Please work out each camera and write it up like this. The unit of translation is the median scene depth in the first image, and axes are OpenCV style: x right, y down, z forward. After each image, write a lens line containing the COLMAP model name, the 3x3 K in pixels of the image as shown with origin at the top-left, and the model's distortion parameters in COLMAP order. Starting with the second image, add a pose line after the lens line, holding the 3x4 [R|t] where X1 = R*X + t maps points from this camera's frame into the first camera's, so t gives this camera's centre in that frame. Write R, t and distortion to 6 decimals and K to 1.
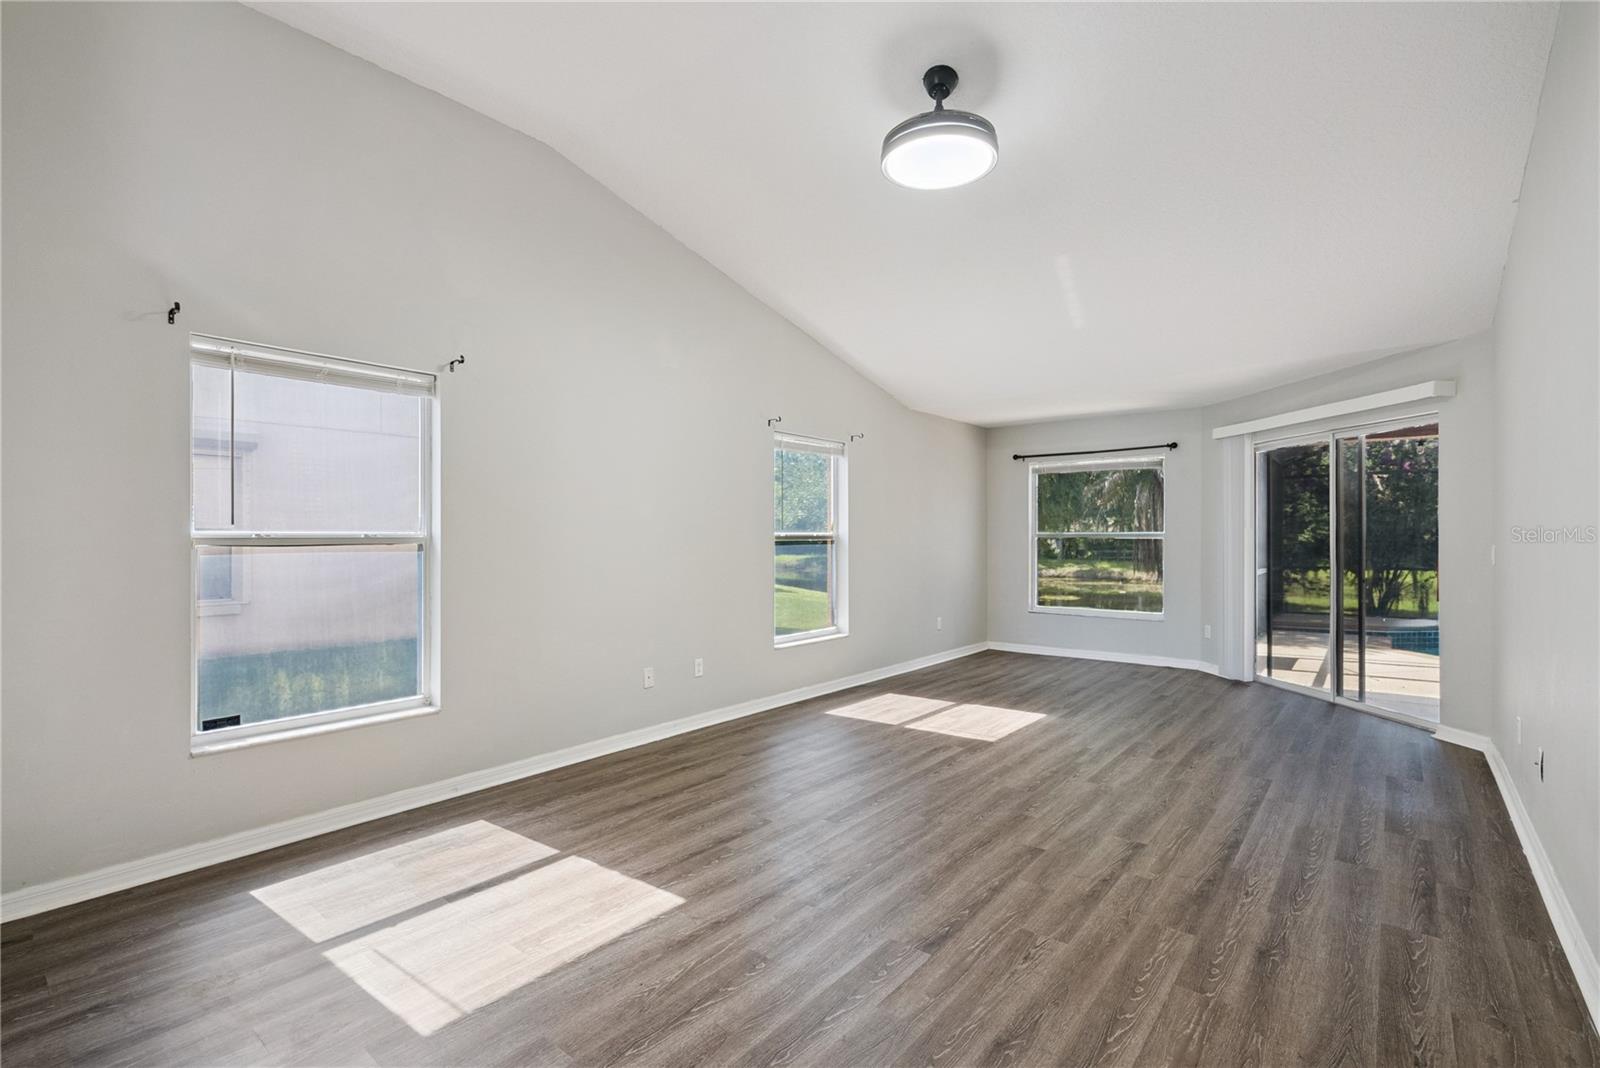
lens RADIAL K [[733.4, 0, 802.1], [0, 733.4, 537.5], [0, 0, 1]] dist [-0.003502, 0.000257]
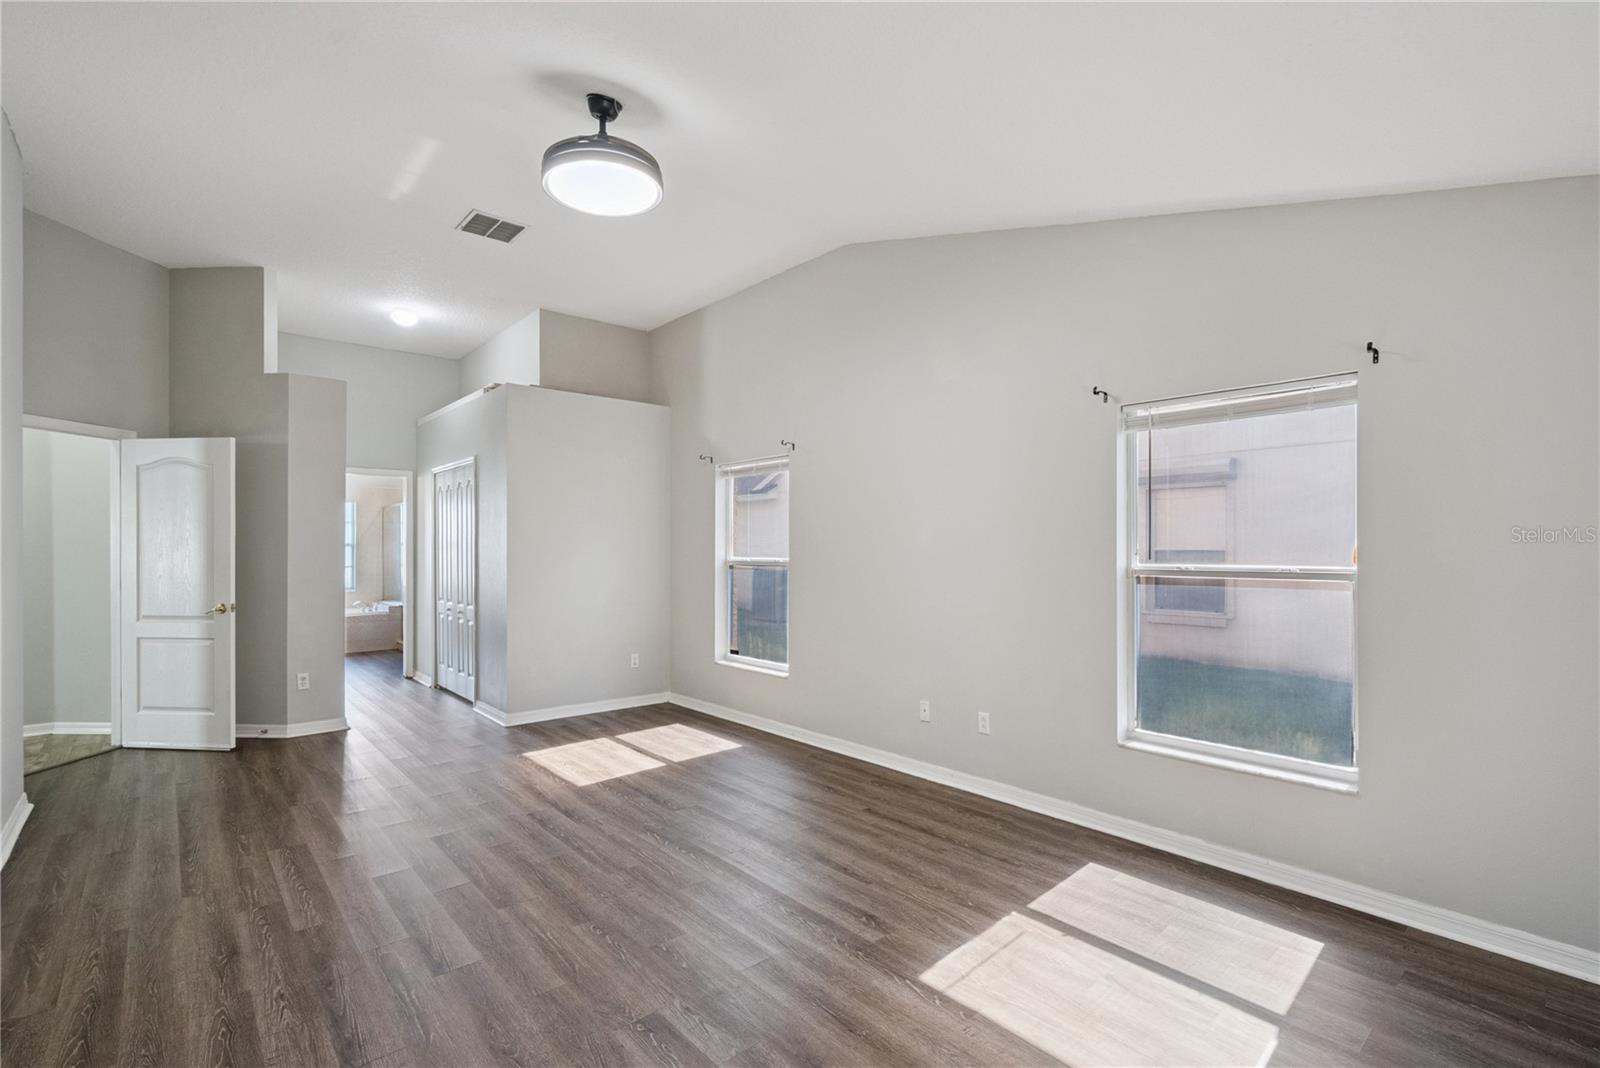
lens RADIAL K [[737.3, 0, 803.3], [0, 737.3, 543.2], [0, 0, 1]] dist [-0.017527, -0.000327]
pose [[-0.170677, -0.007474, -0.985299, 1.174436], [-0.003732, 0.999969, -0.006939, -0.034071], [0.985320, 0.002493, -0.170700, 1.525014]]
